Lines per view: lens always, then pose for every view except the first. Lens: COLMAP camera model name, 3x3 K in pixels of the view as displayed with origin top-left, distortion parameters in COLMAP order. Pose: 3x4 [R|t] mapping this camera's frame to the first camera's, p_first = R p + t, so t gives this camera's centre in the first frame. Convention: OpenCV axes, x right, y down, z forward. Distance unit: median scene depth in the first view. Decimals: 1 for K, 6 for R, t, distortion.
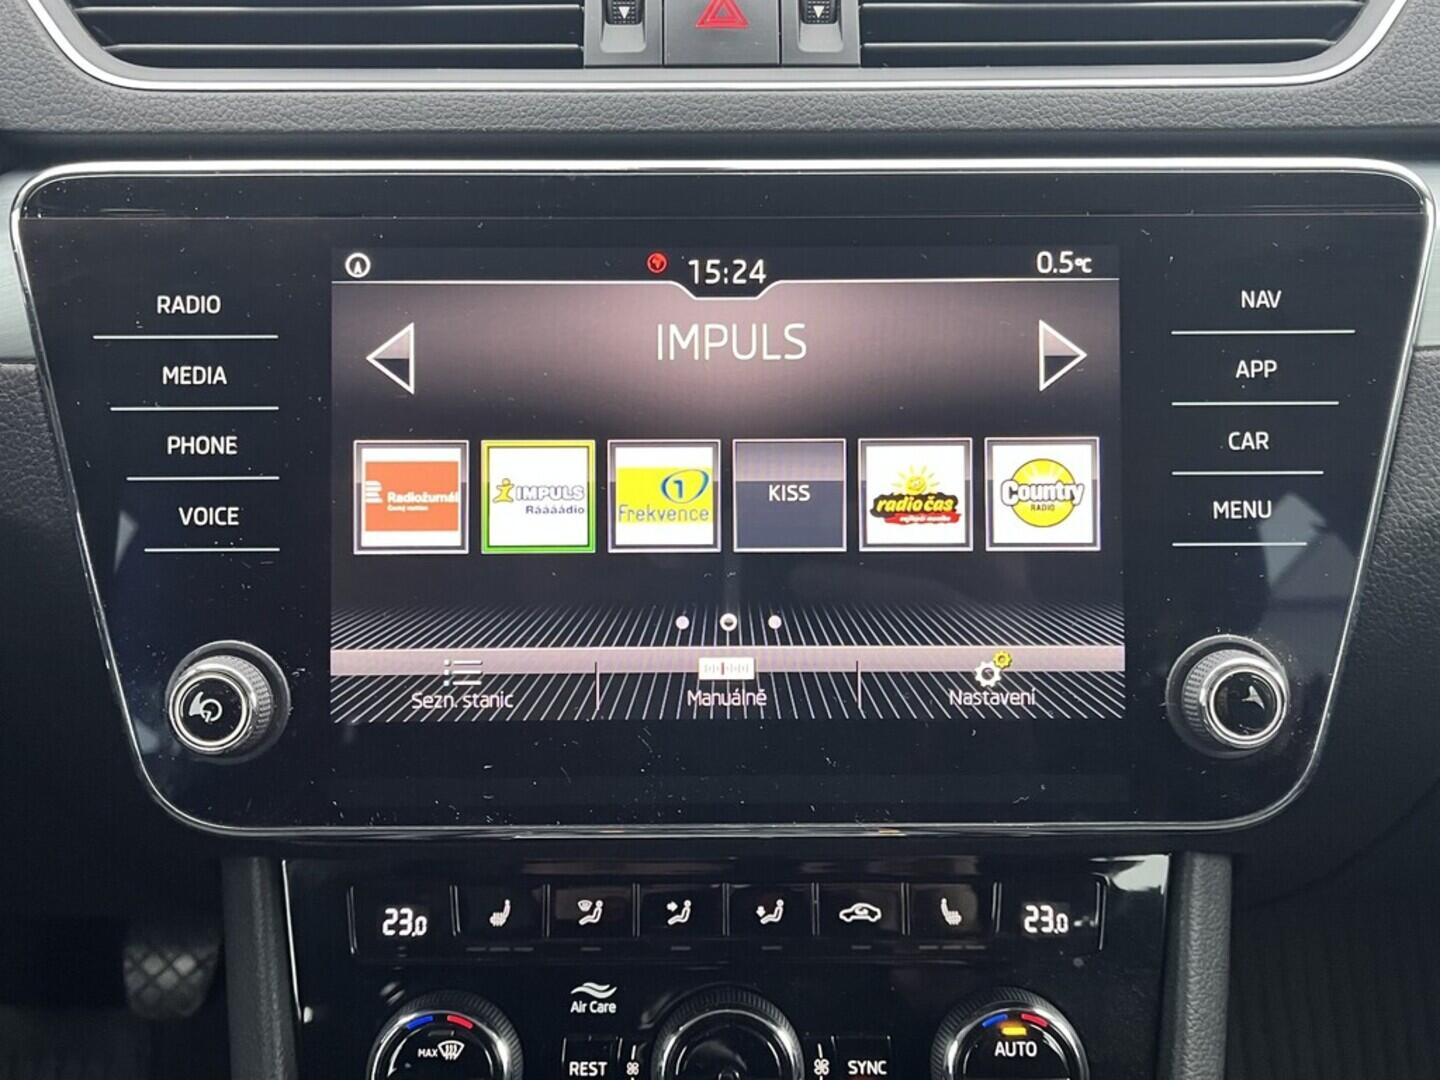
lens RADIAL K [[1354.2, 0, 720.0], [0, 1354.2, 540.0], [0, 0, 1]] dist [0.012050, -0.006726]
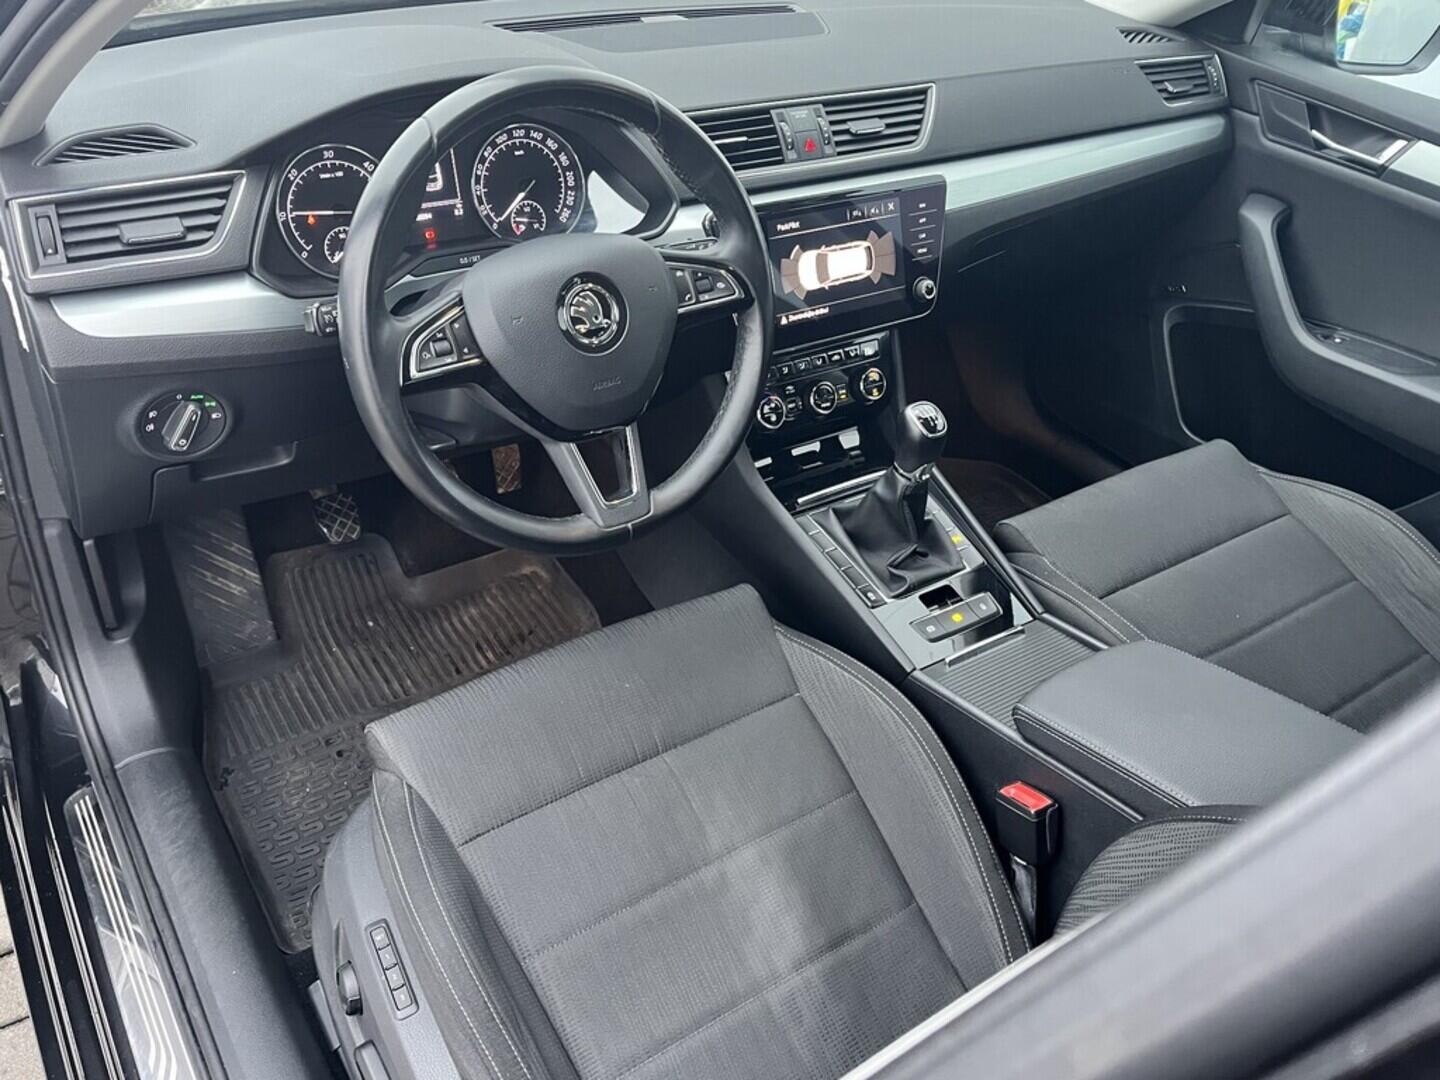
lens RADIAL K [[1101.2, 0, 720.0], [0, 1101.2, 540.0], [0, 0, 1]] dist [0.005151, 0.008654]
pose [[0.841005, -0.273709, 0.466685, -2.382650], [0.115484, 0.933527, 0.339398, -0.482404], [-0.528559, -0.231541, 0.816709, -2.120535]]
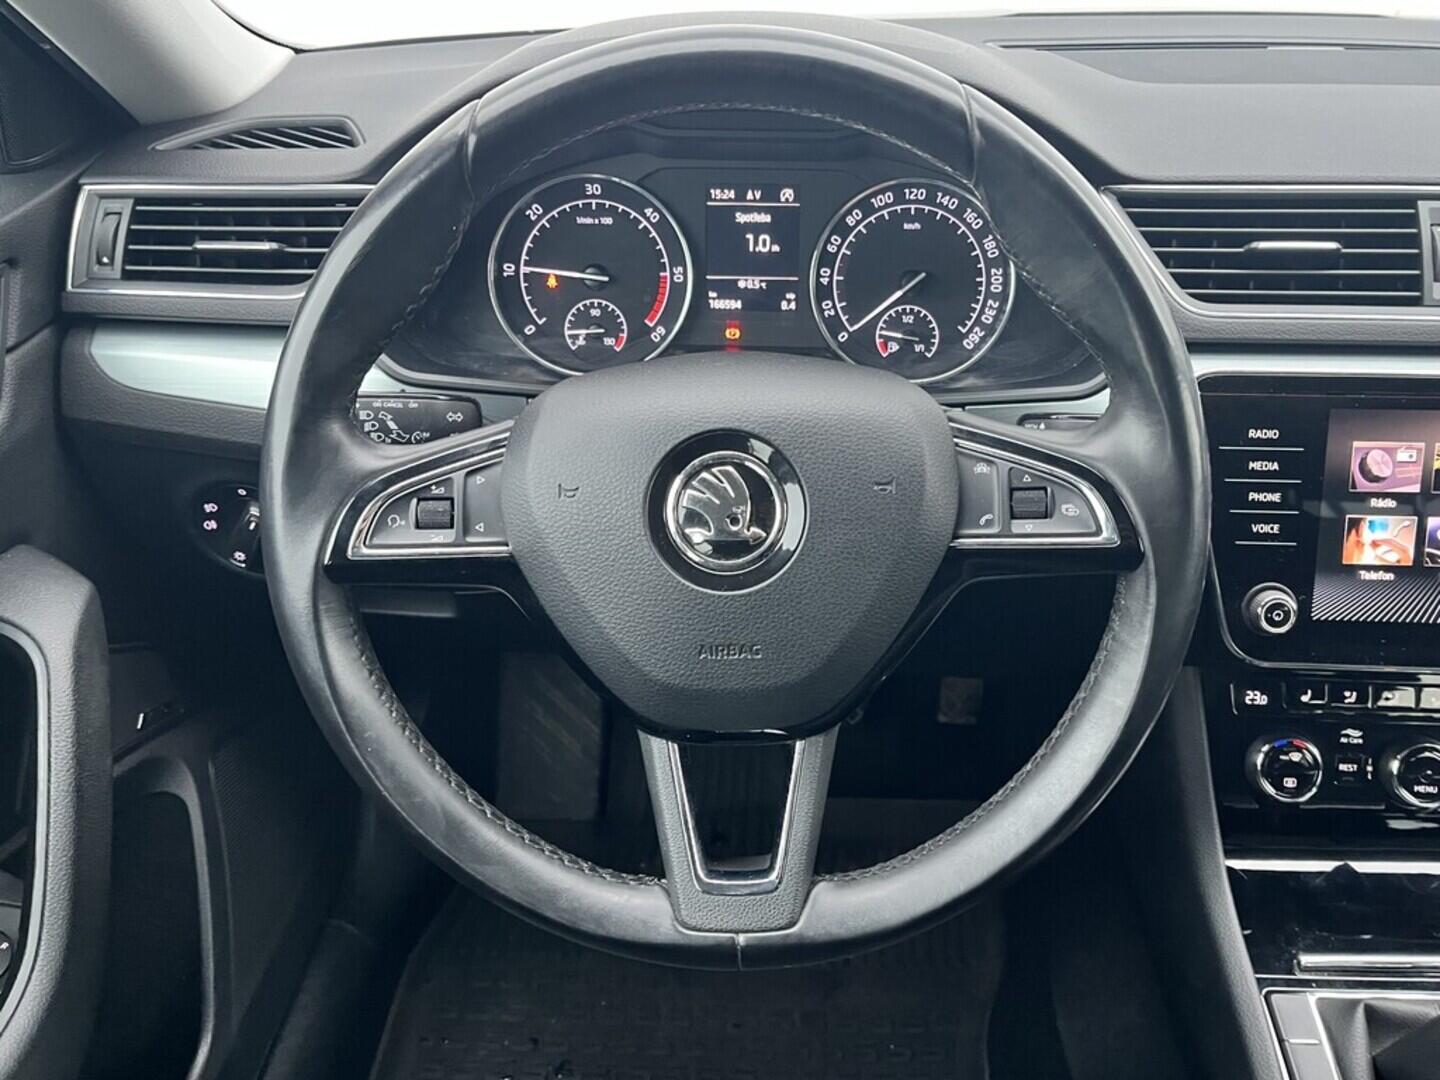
lens RADIAL K [[1244.1, 0, 720.0], [0, 1244.1, 540.0], [0, 0, 1]] dist [0.006295, -0.005487]
pose [[0.997821, 0.030125, -0.058693, -1.144139], [-0.018733, 0.982417, 0.185757, -0.361673], [0.063257, -0.184253, 0.980841, -1.079654]]
